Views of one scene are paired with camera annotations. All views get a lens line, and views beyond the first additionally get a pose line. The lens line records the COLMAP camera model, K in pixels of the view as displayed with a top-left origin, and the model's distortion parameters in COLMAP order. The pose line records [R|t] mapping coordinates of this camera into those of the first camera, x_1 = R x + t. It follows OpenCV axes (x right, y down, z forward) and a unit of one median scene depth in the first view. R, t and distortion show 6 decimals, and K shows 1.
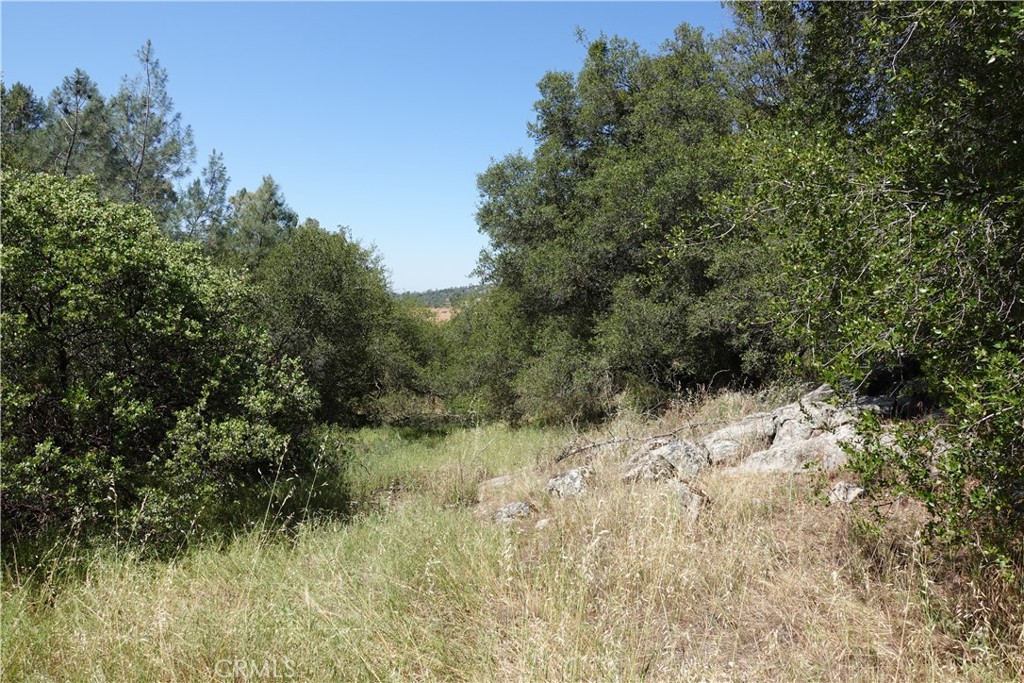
lens RADIAL K [[706.8, 0, 515.2], [0, 706.8, 340.6], [0, 0, 1]] dist [0.002380, 0.001673]
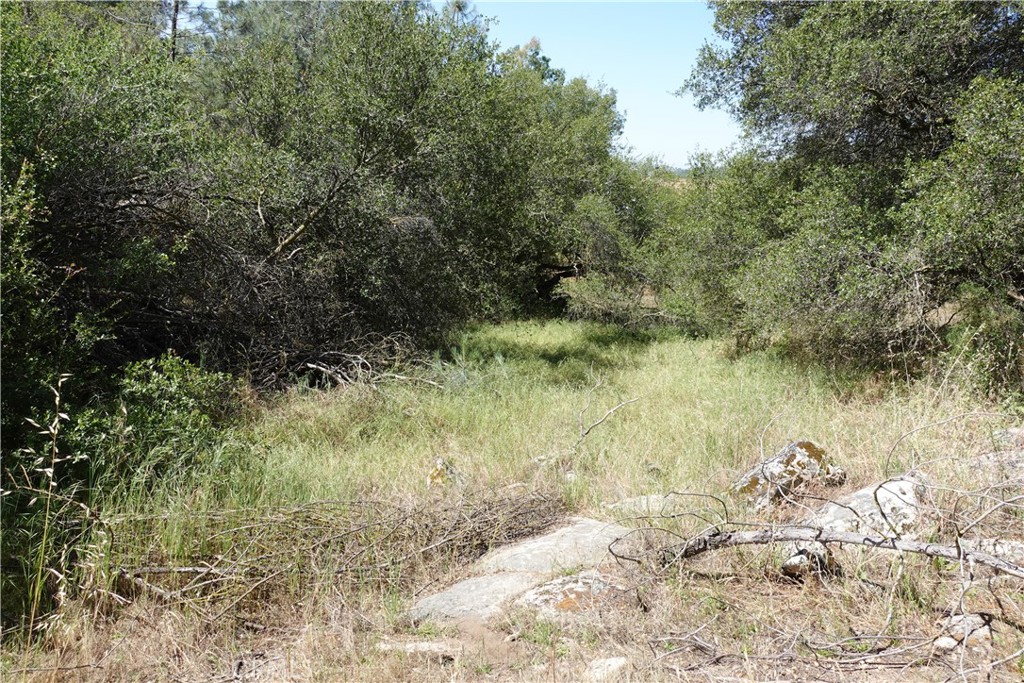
lens RADIAL K [[700.1, 0, 512.0], [0, 700.1, 341.5], [0, 0, 1]] dist [0.004837, 0.004417]
pose [[0.918492, 0.115588, -0.378169, 0.053120], [-0.048340, 0.981974, 0.182733, 0.011264], [0.392474, -0.149558, 0.907522, 0.387170]]
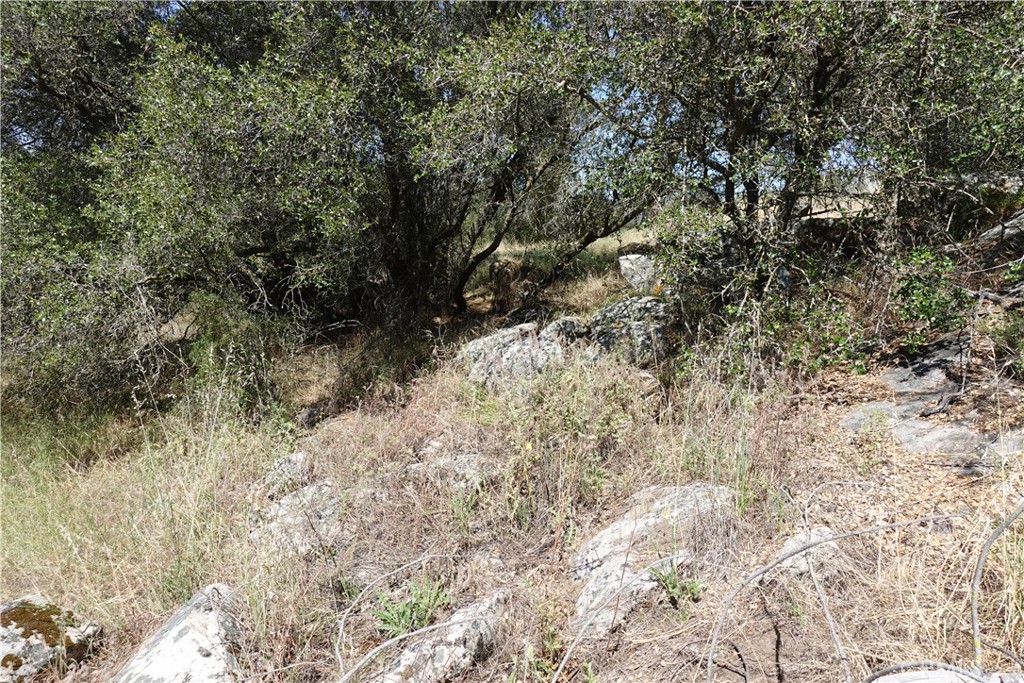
lens RADIAL K [[706.8, 0, 515.2], [0, 706.8, 340.6], [0, 0, 1]] dist [0.002380, 0.001673]
pose [[0.820248, -0.083628, 0.565862, 0.066741], [0.007126, 0.990672, 0.136080, 0.017593], [-0.571964, -0.107587, 0.813193, 0.493751]]
